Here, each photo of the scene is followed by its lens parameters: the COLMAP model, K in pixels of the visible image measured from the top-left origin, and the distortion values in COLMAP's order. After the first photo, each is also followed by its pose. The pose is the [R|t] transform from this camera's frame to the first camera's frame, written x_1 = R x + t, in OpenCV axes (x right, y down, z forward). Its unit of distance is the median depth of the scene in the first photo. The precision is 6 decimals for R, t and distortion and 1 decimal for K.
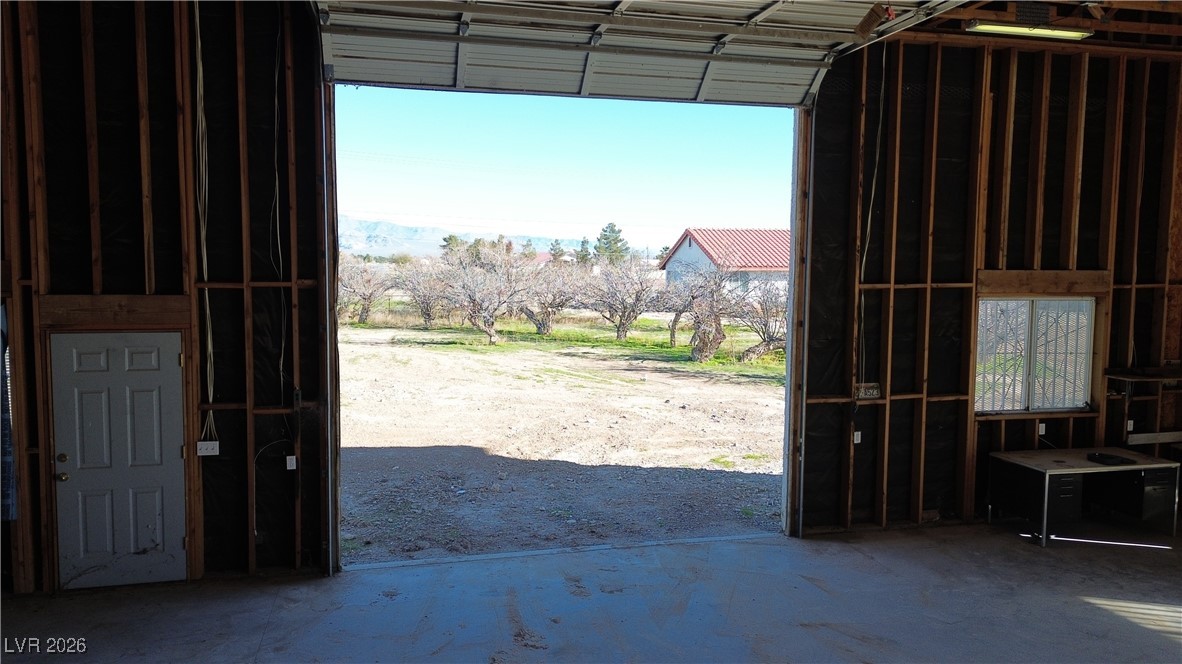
lens RADIAL K [[831.5, 0, 593.7], [0, 831.5, 330.9], [0, 0, 1]] dist [0.072386, -0.069693]
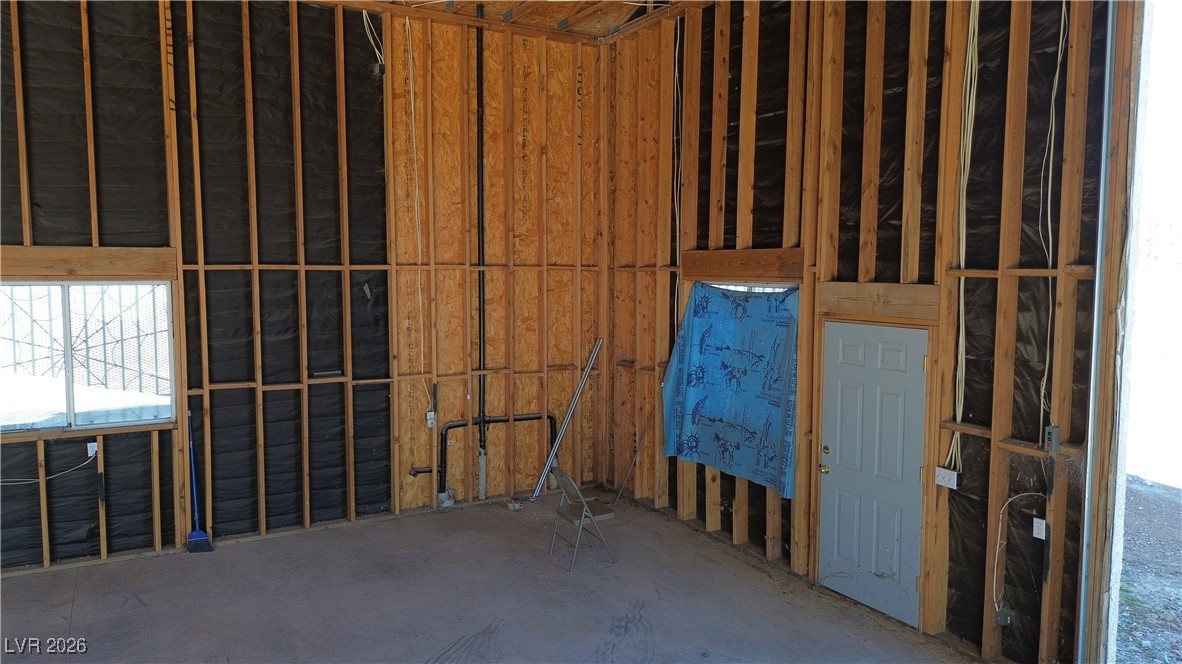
lens RADIAL K [[831.5, 0, 593.7], [0, 831.5, 330.9], [0, 0, 1]] dist [0.072386, -0.069693]
pose [[0.283845, 0.076461, -0.955817, 0.198559], [-0.064640, 0.996074, 0.060485, -0.026119], [0.956689, 0.044615, 0.287673, 0.447355]]
